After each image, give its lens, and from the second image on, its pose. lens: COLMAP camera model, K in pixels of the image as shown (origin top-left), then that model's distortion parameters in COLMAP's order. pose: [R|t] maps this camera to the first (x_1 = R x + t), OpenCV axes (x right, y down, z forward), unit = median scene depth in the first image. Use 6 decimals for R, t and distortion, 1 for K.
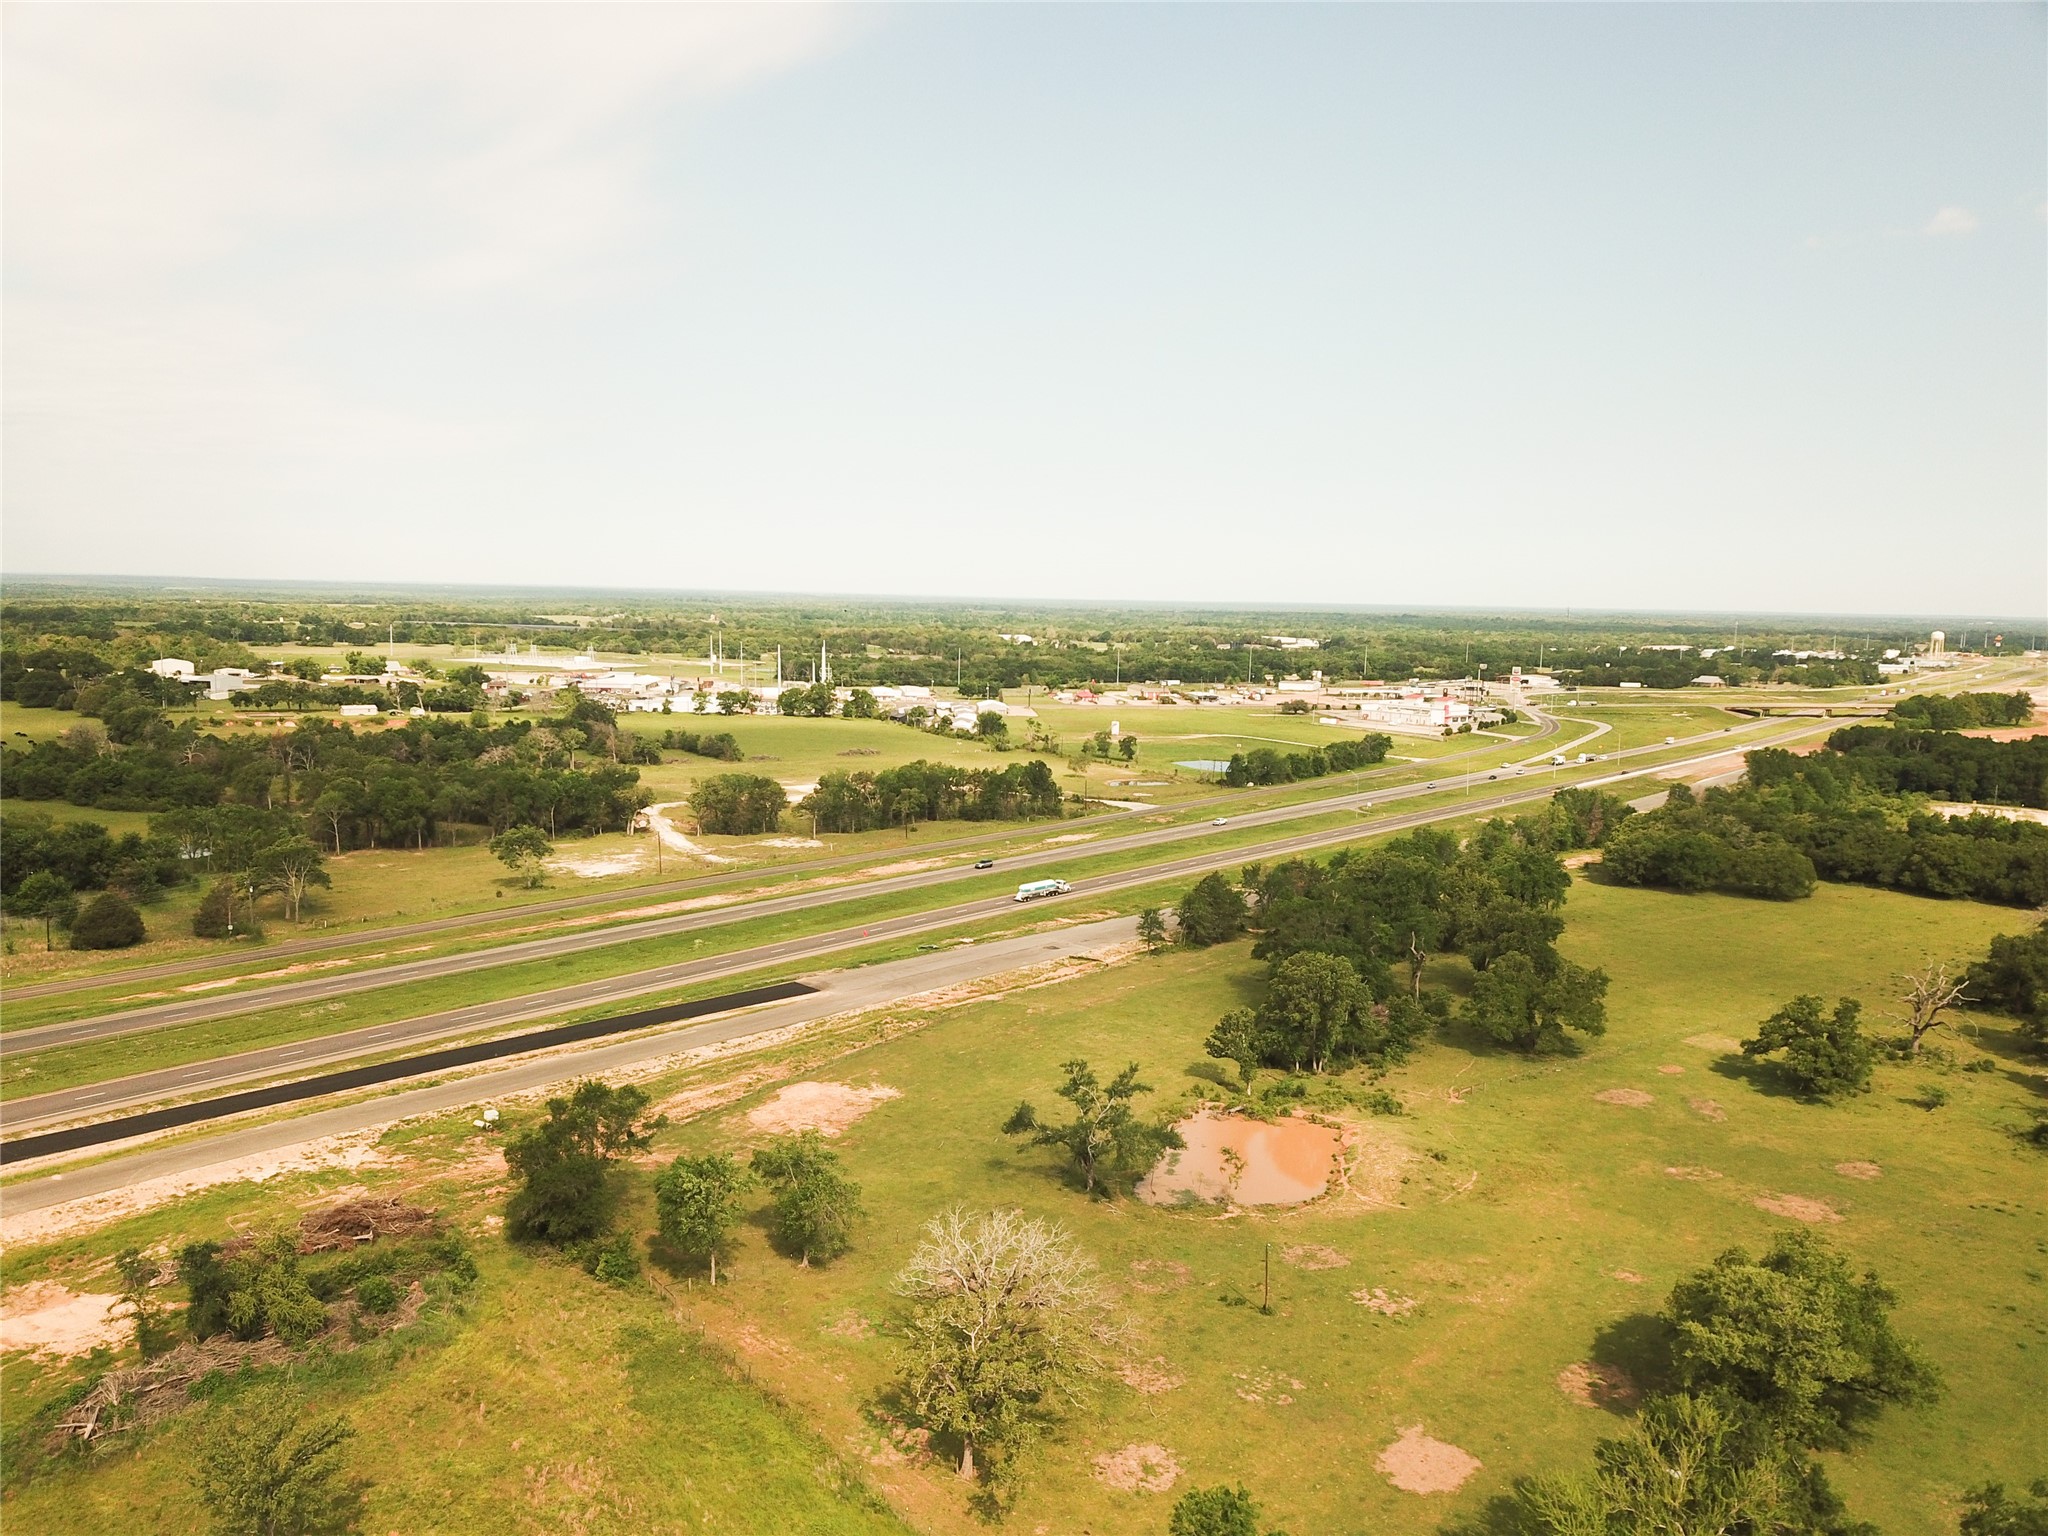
lens RADIAL K [[1545.4, 0, 1019.2], [0, 1545.4, 818.6], [0, 0, 1]] dist [0.019545, -0.008771]
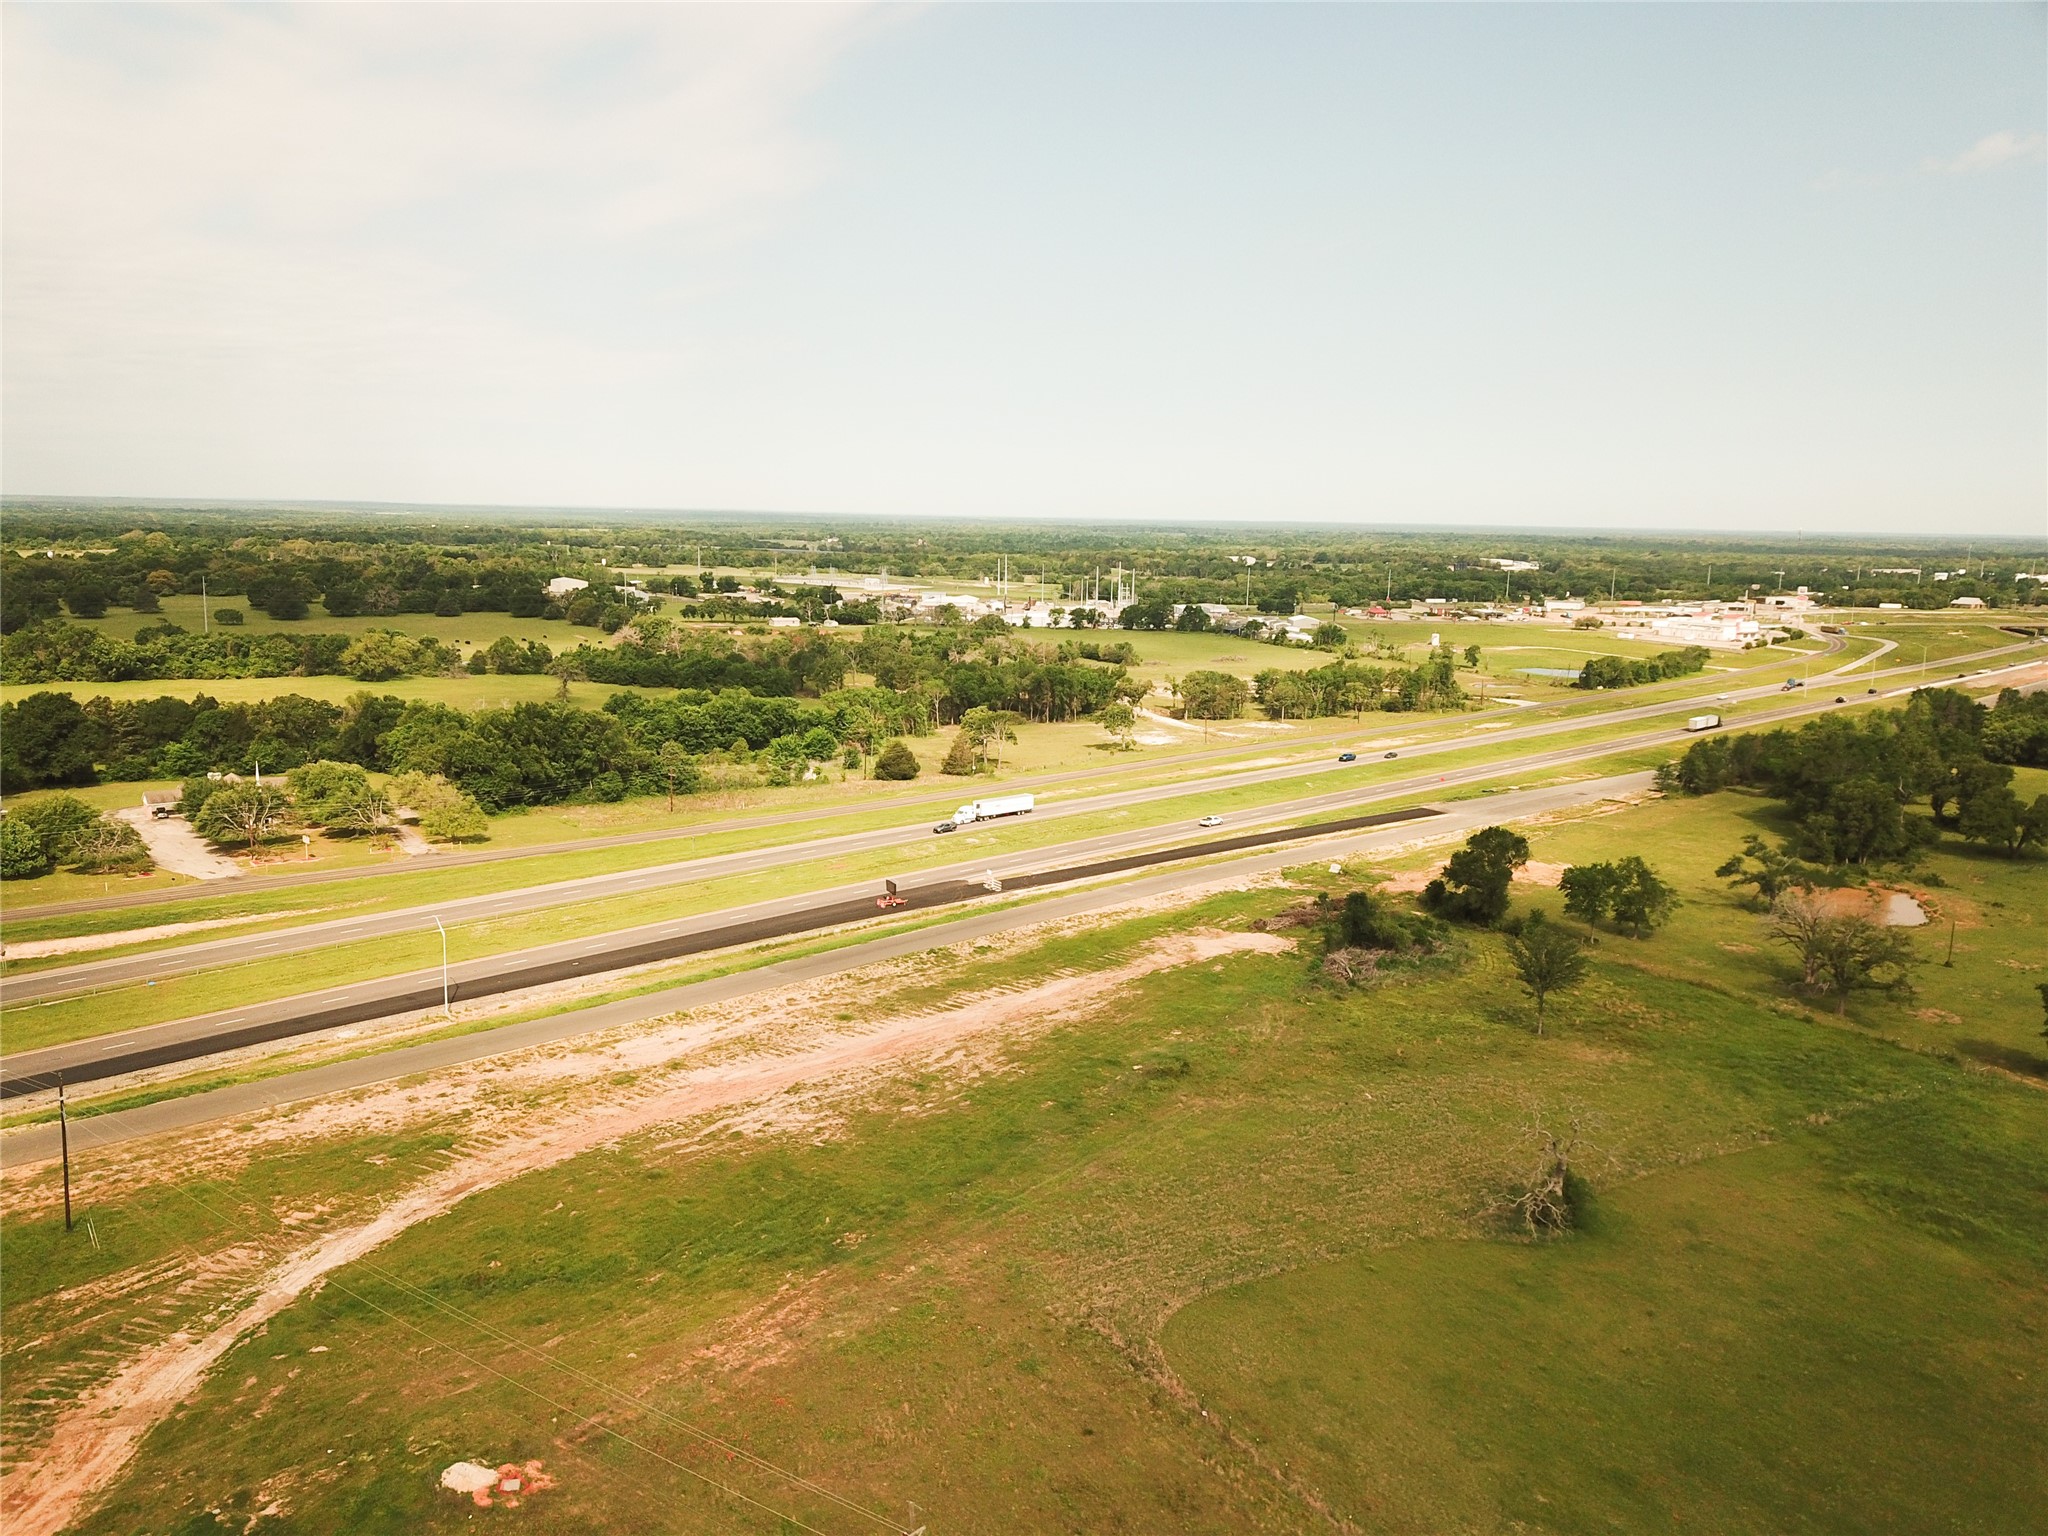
lens RADIAL K [[1559.7, 0, 1024.0], [0, 1559.7, 768.0], [0, 0, 1]] dist [0.039791, -0.059362]
pose [[0.995688, 0.012887, -0.091862, -0.246154], [-0.011502, 0.999812, 0.015597, 0.035346], [0.092046, -0.014473, 0.995650, -0.275220]]
